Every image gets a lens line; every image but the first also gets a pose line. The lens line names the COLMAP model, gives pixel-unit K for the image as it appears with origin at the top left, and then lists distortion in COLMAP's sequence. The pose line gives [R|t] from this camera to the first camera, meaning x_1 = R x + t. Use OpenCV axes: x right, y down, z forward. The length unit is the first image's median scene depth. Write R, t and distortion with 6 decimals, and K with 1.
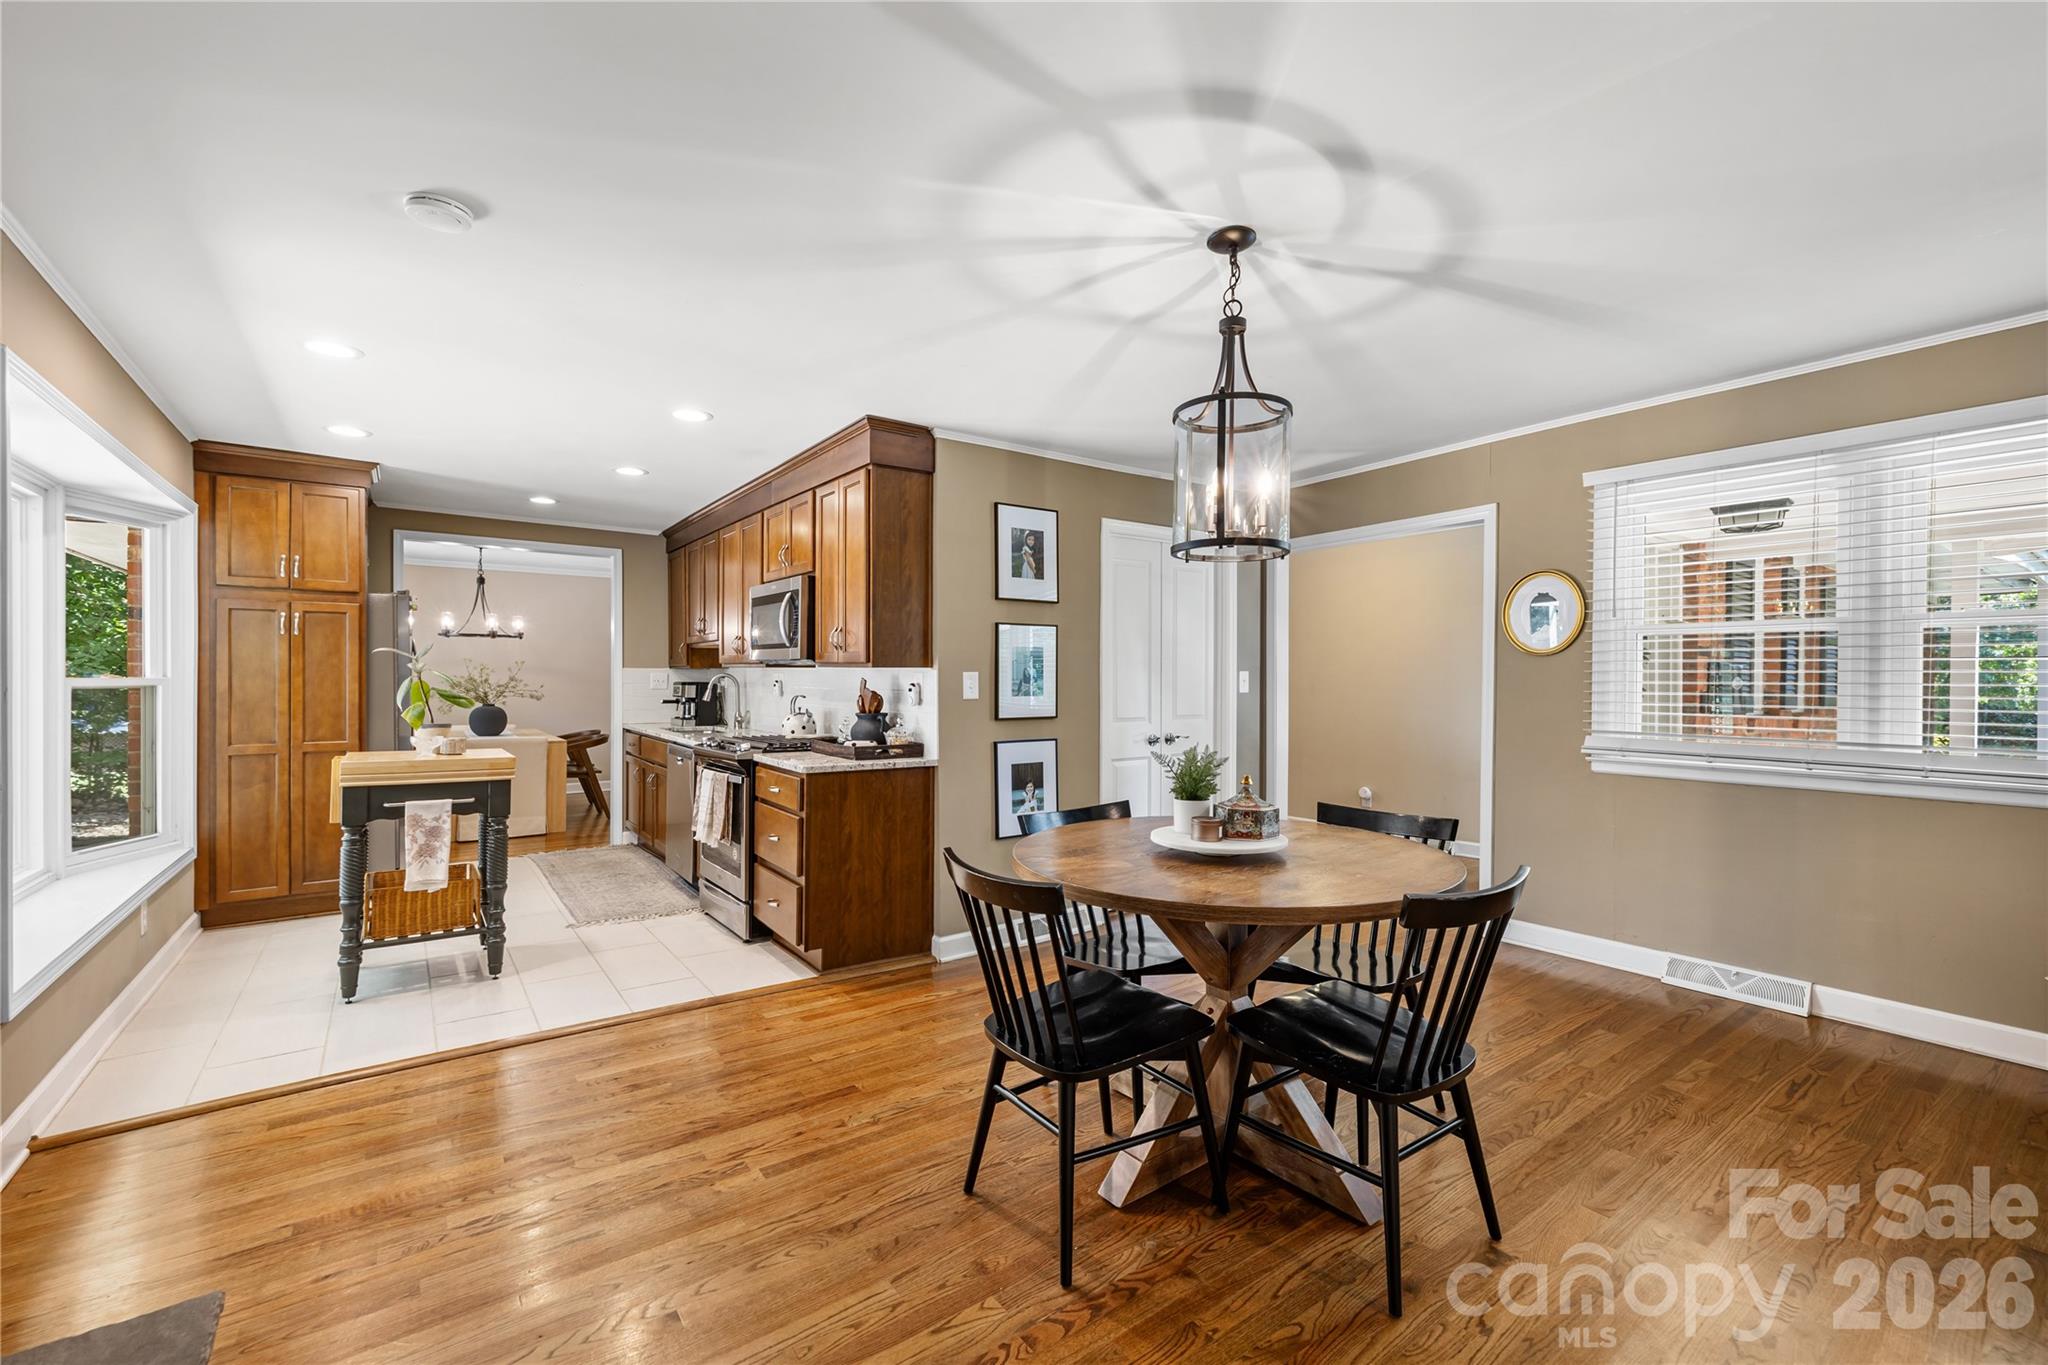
lens RADIAL K [[871.3, 0, 1027.4], [0, 871.3, 677.5], [0, 0, 1]] dist [0.001830, -0.000591]
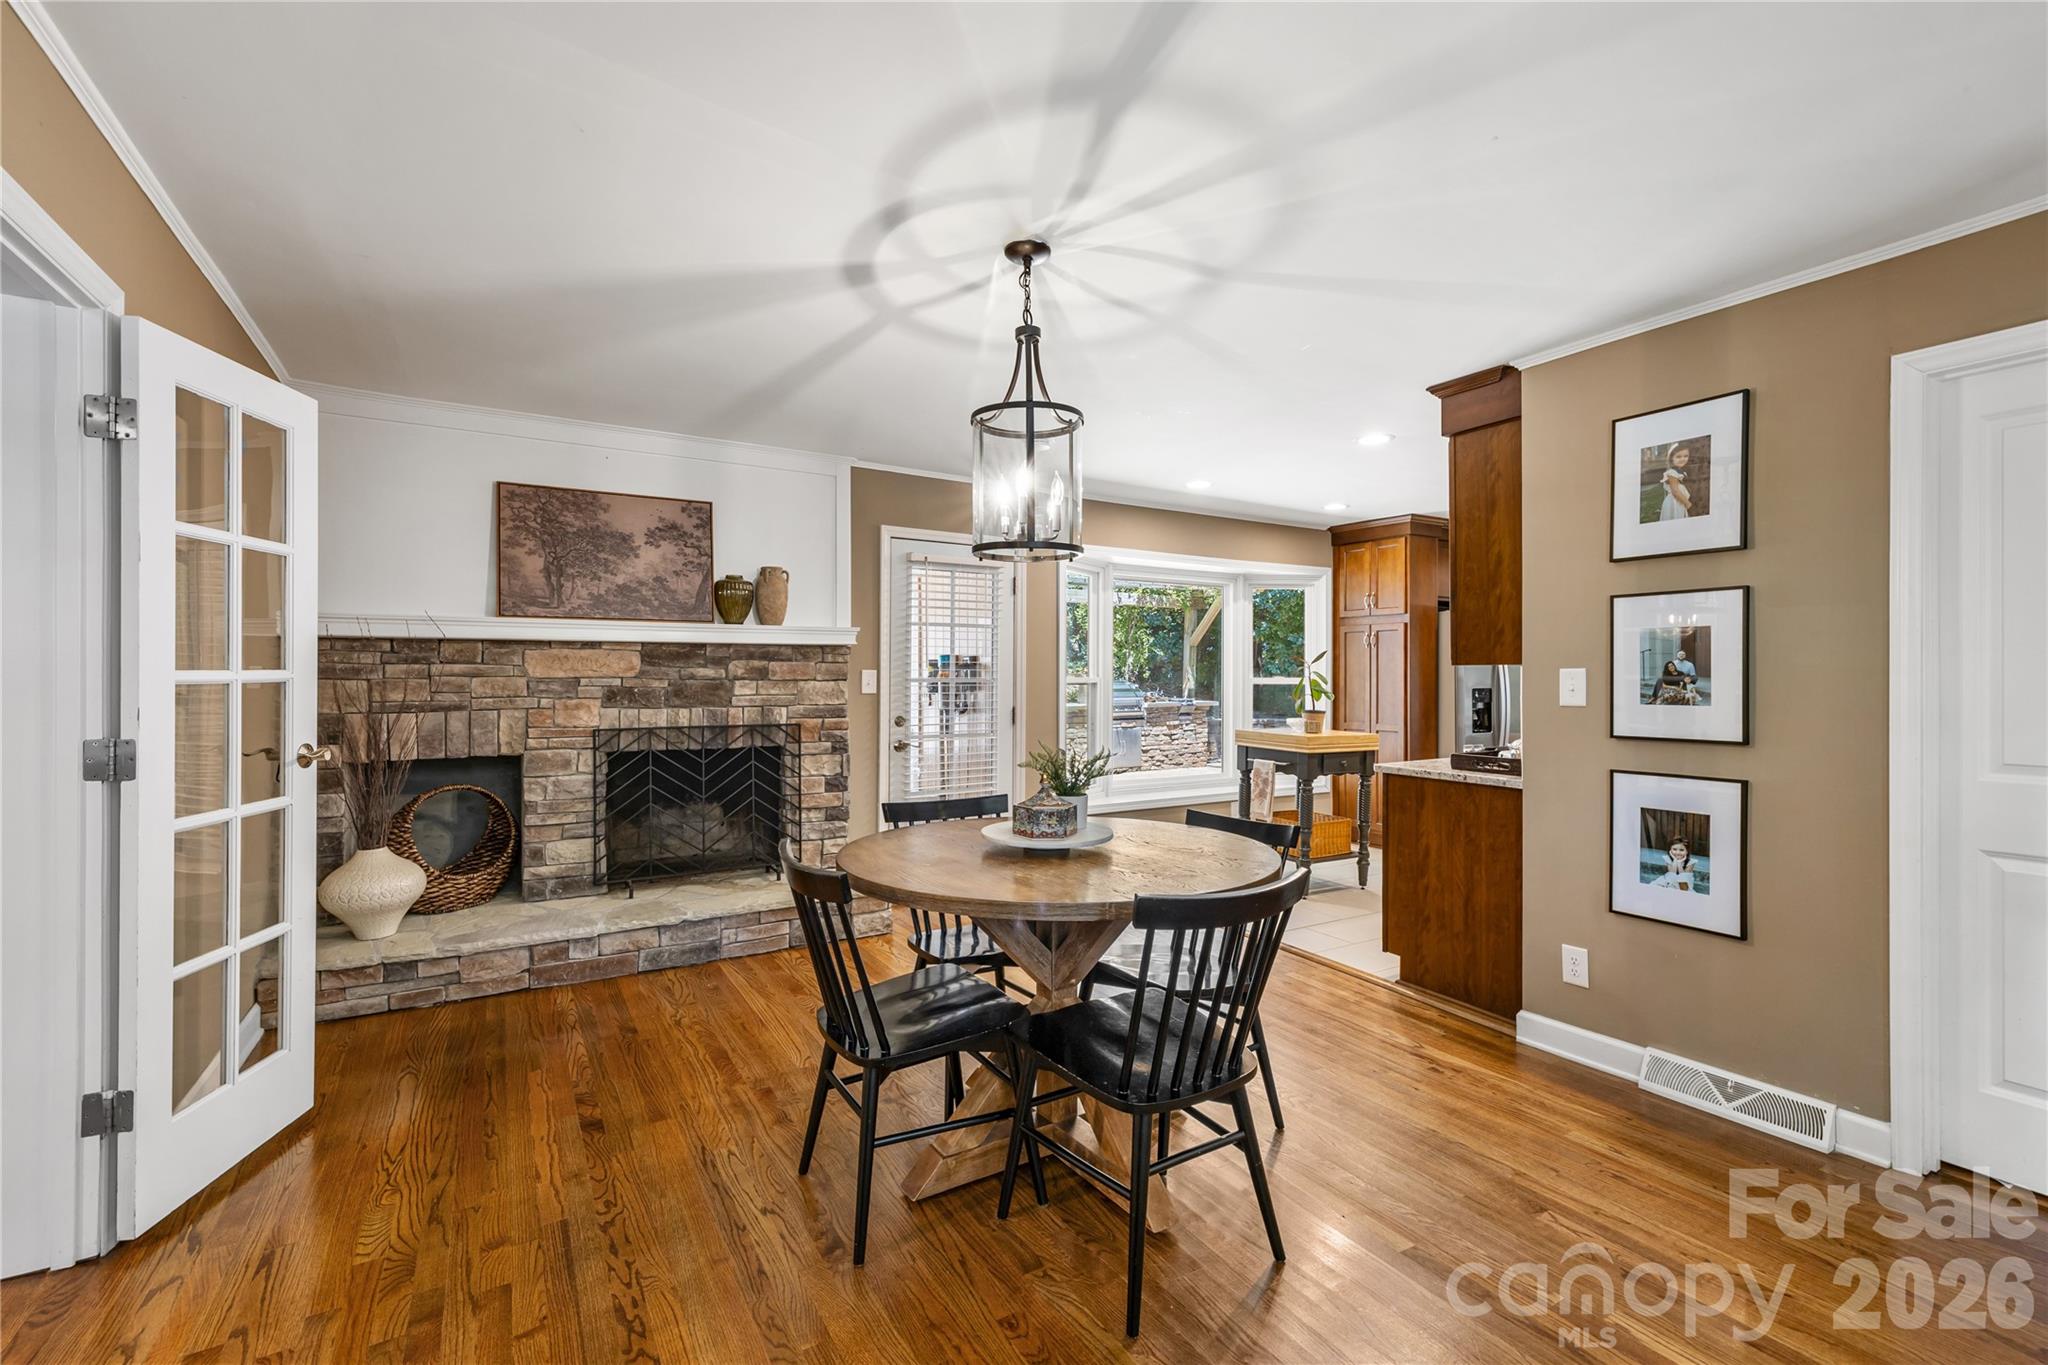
lens RADIAL K [[871.3, 0, 1006.7], [0, 871.3, 674.5], [0, 0, 1]] dist [0.001830, -0.000591]
pose [[-0.101912, -0.003737, -0.994786, 0.686404], [0.000528, 0.999993, -0.003810, 0.001002], [0.994793, -0.000914, -0.101910, 0.587381]]
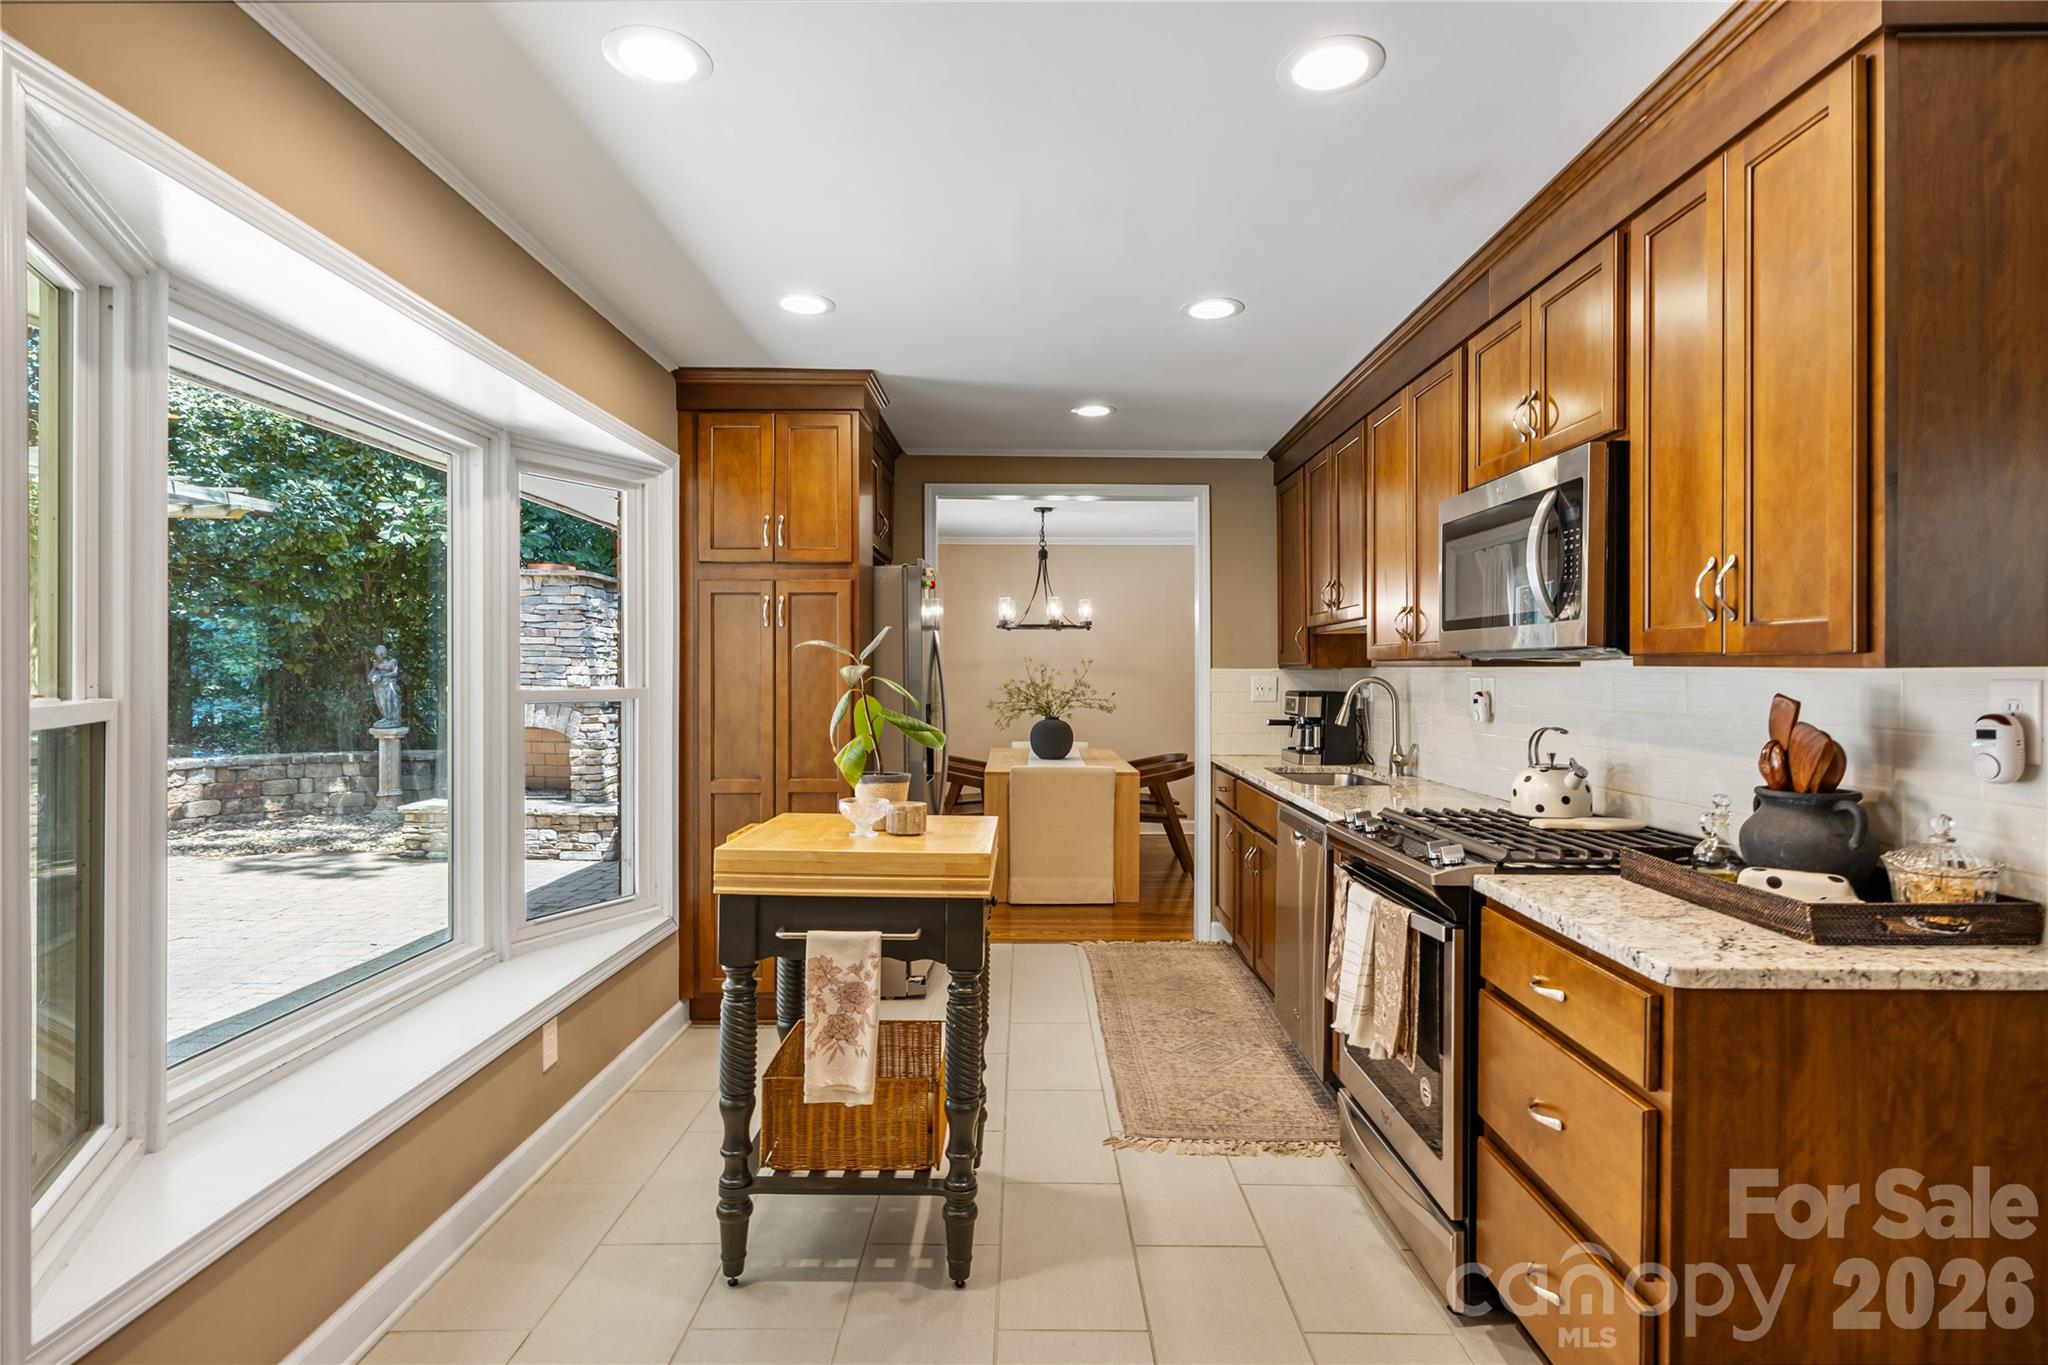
lens RADIAL K [[1030.8, 0, 1034.0], [0, 1030.8, 679.8], [0, 0, 1]] dist [-0.001707, -0.001290]
pose [[0.814101, -0.000717, -0.580722, -0.195853], [0.002961, 0.999991, 0.002916, -0.008208], [0.580715, -0.004093, 0.814096, 0.465518]]
